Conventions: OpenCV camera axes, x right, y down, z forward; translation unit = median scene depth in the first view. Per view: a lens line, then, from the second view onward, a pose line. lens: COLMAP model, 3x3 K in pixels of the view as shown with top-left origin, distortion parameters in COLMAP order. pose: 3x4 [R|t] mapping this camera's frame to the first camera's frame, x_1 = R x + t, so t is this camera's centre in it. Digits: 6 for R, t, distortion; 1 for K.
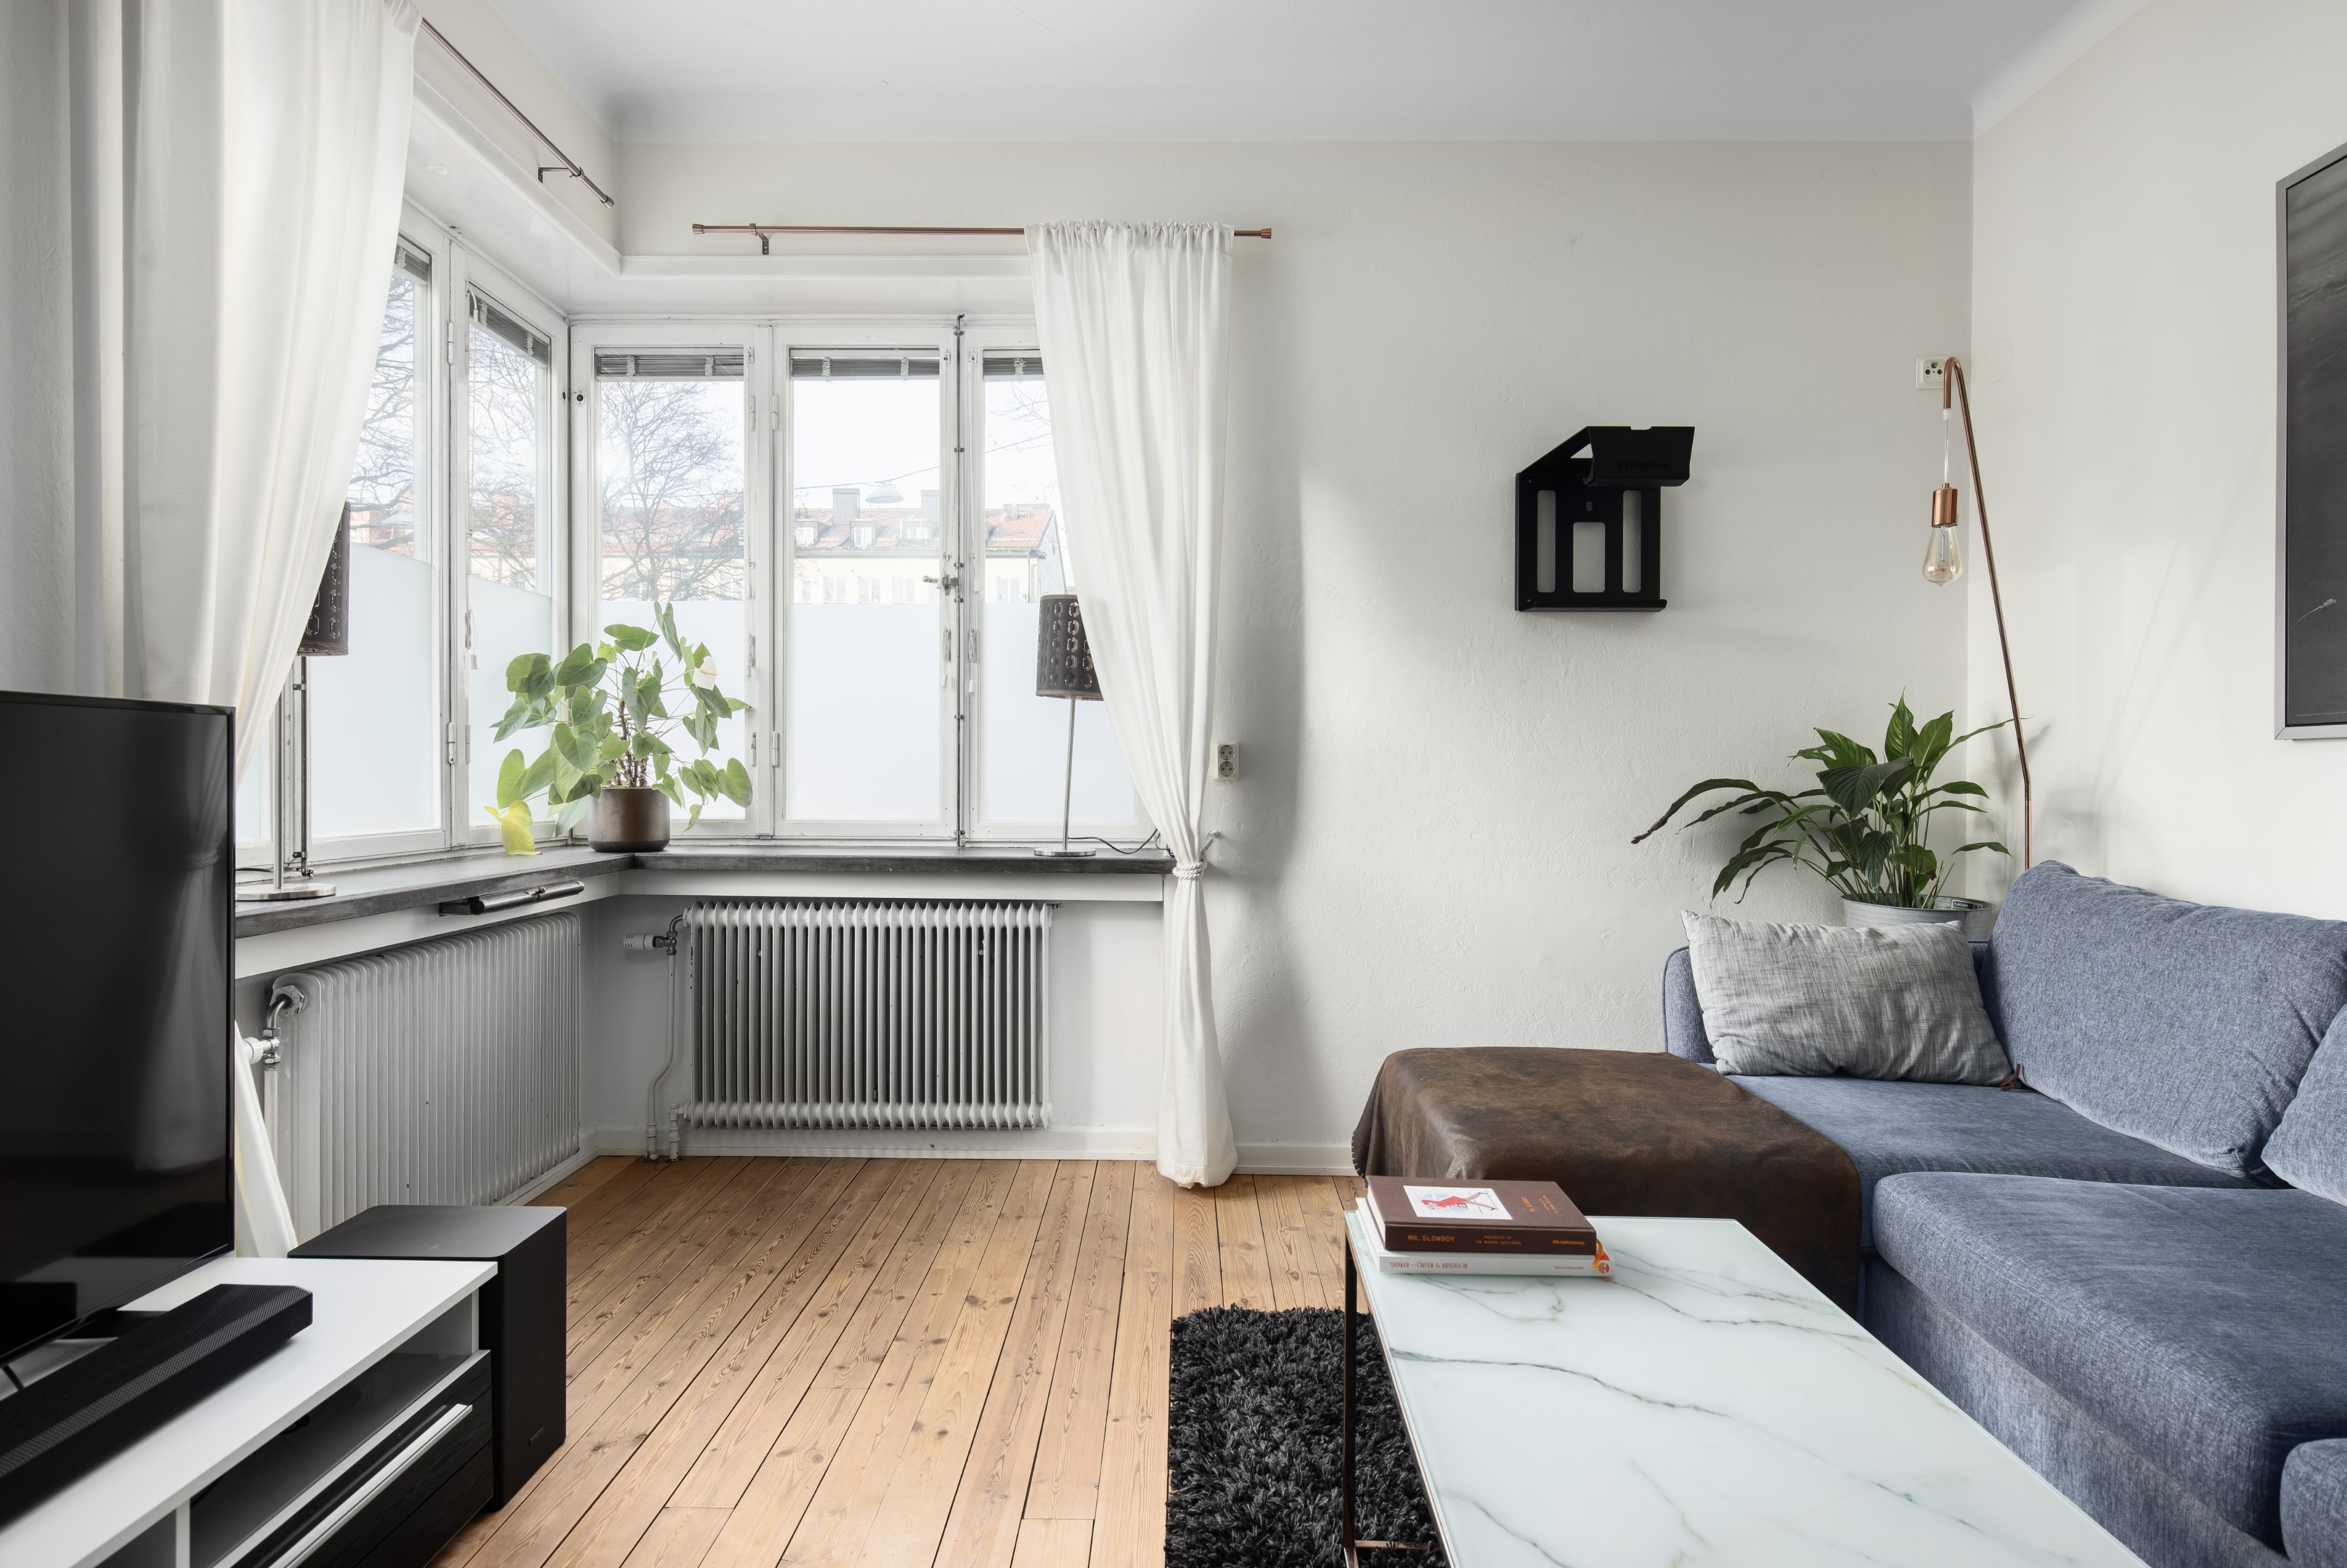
lens RADIAL K [[1255.6, 0, 1173.5], [0, 1255.6, 784.0], [0, 0, 1]] dist [-0.001236, -0.000463]
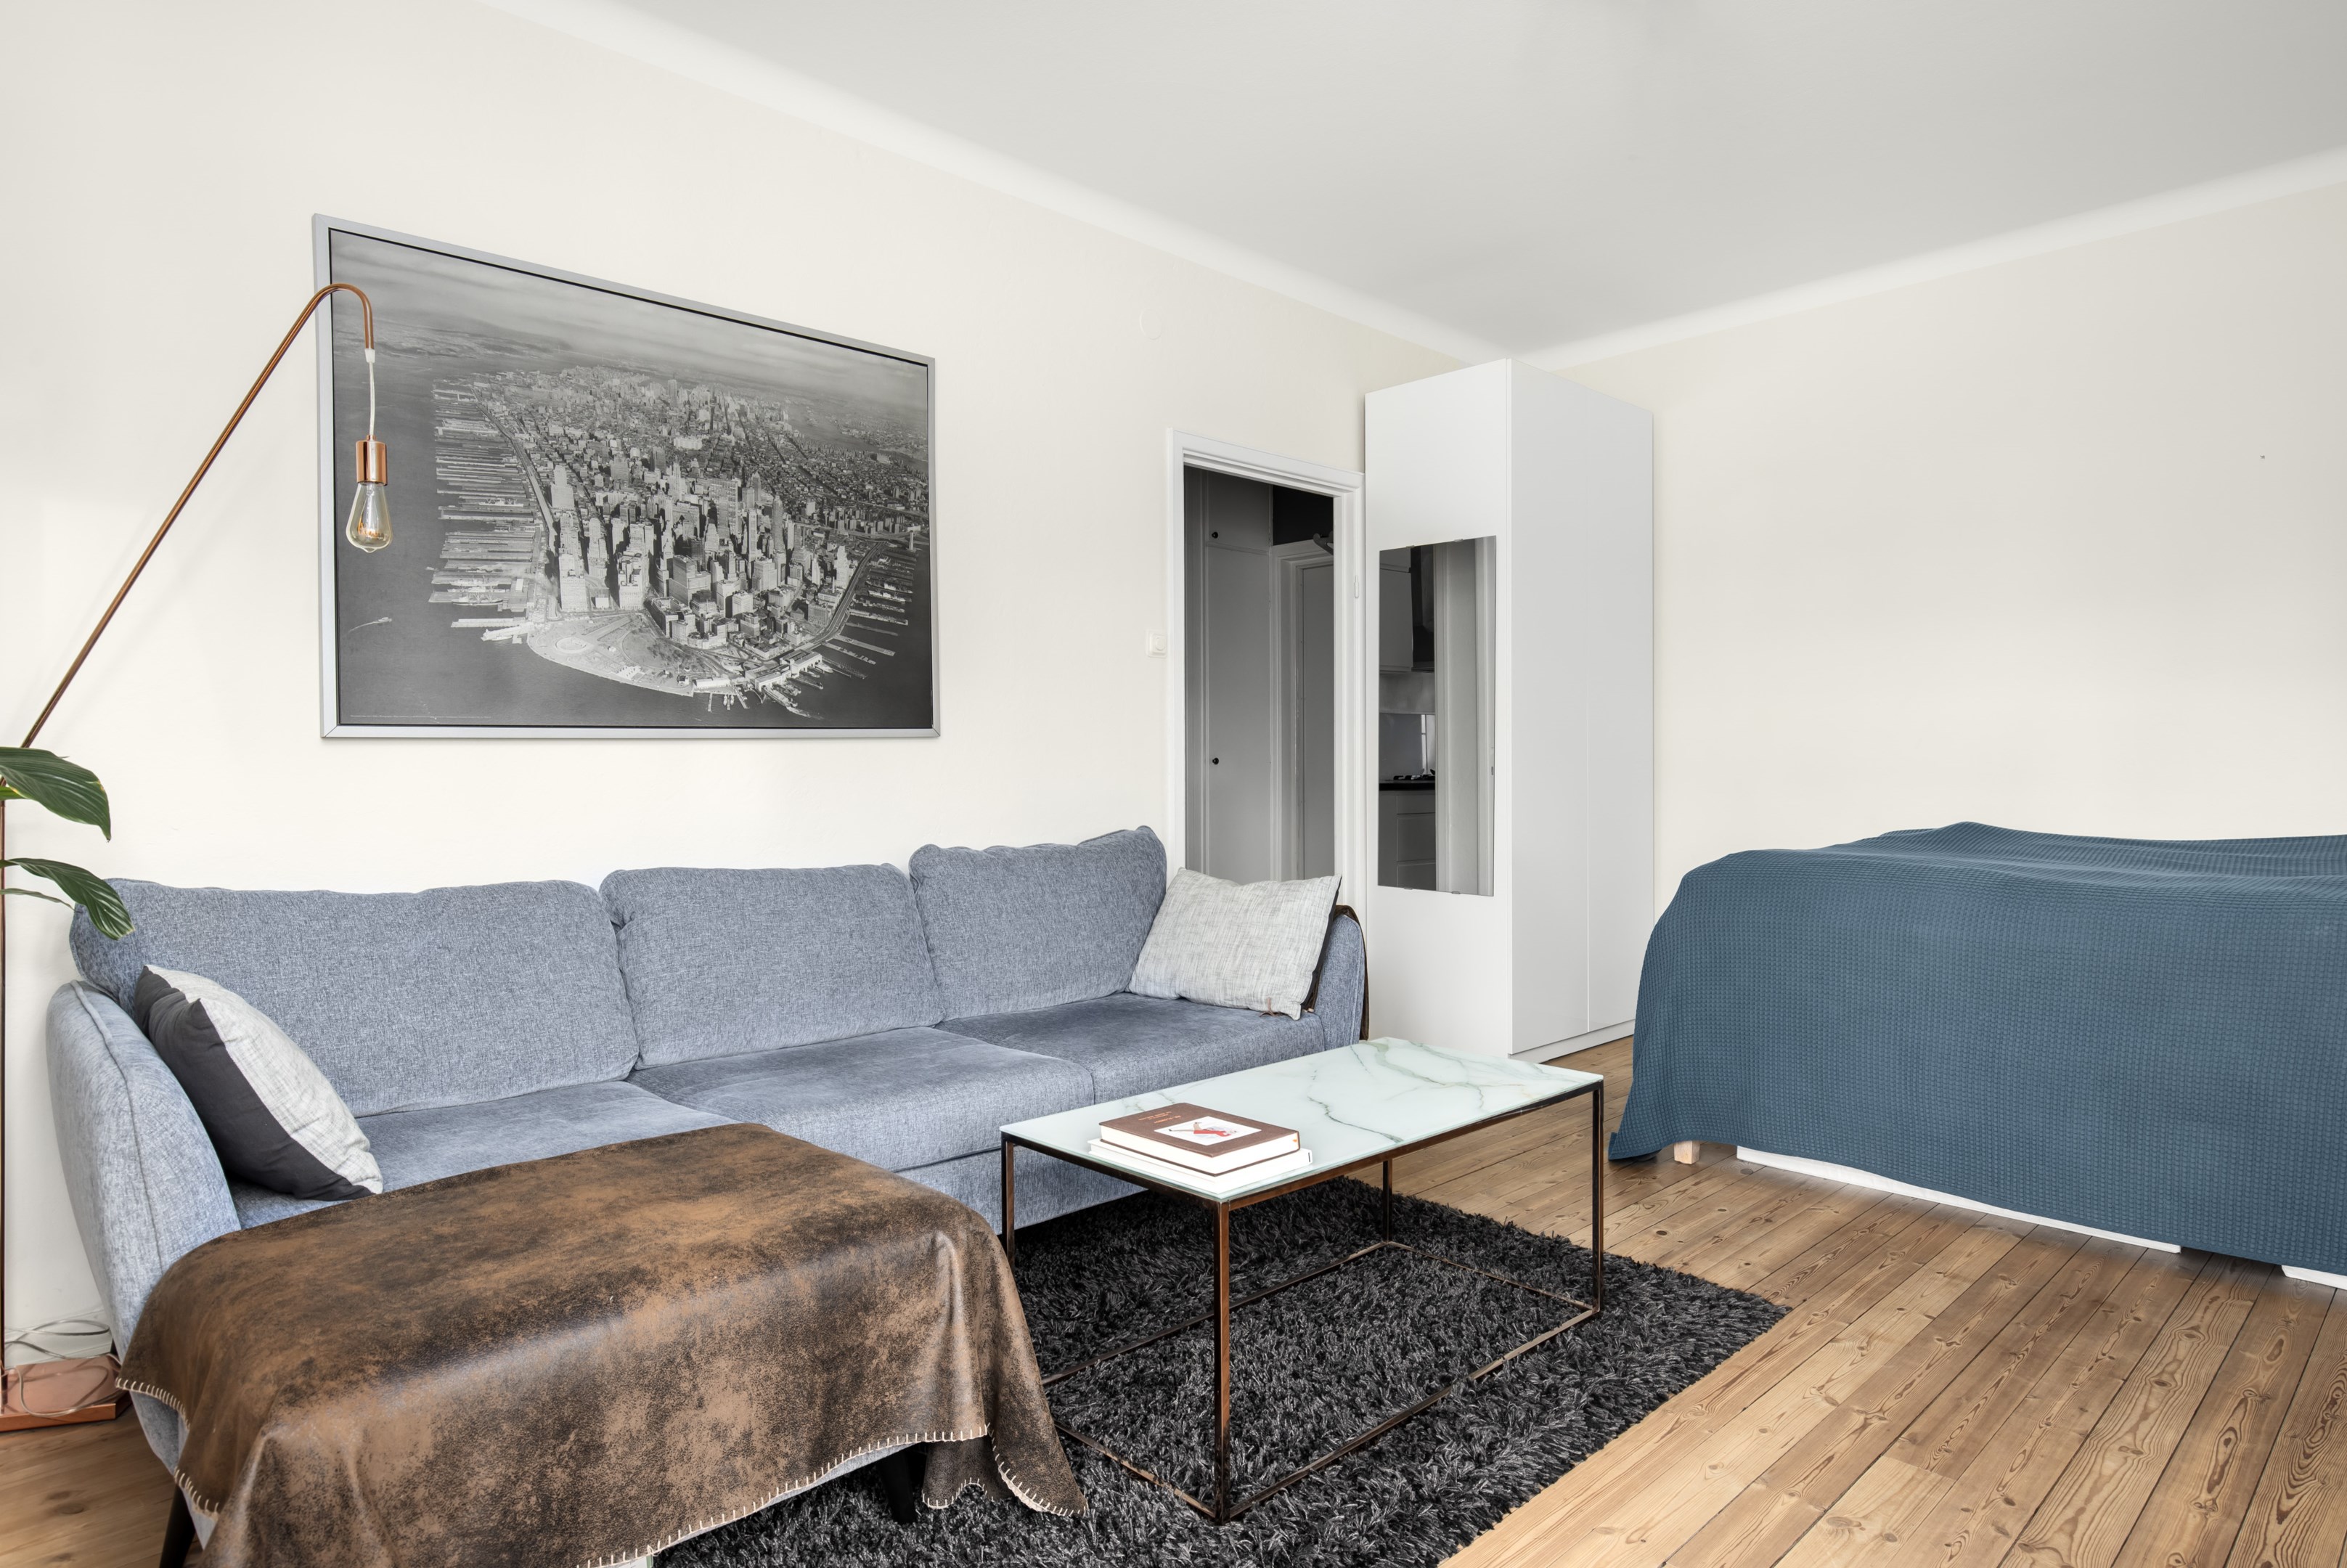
lens RADIAL K [[1310.0, 0, 1159.4], [0, 1310.0, 783.5], [0, 0, 1]] dist [0.002935, -0.002568]
pose [[-0.693256, -0.010392, 0.720616, -0.313979], [0.008218, 0.999717, 0.022323, -0.010934], [-0.720644, 0.021398, -0.692975, 0.935683]]
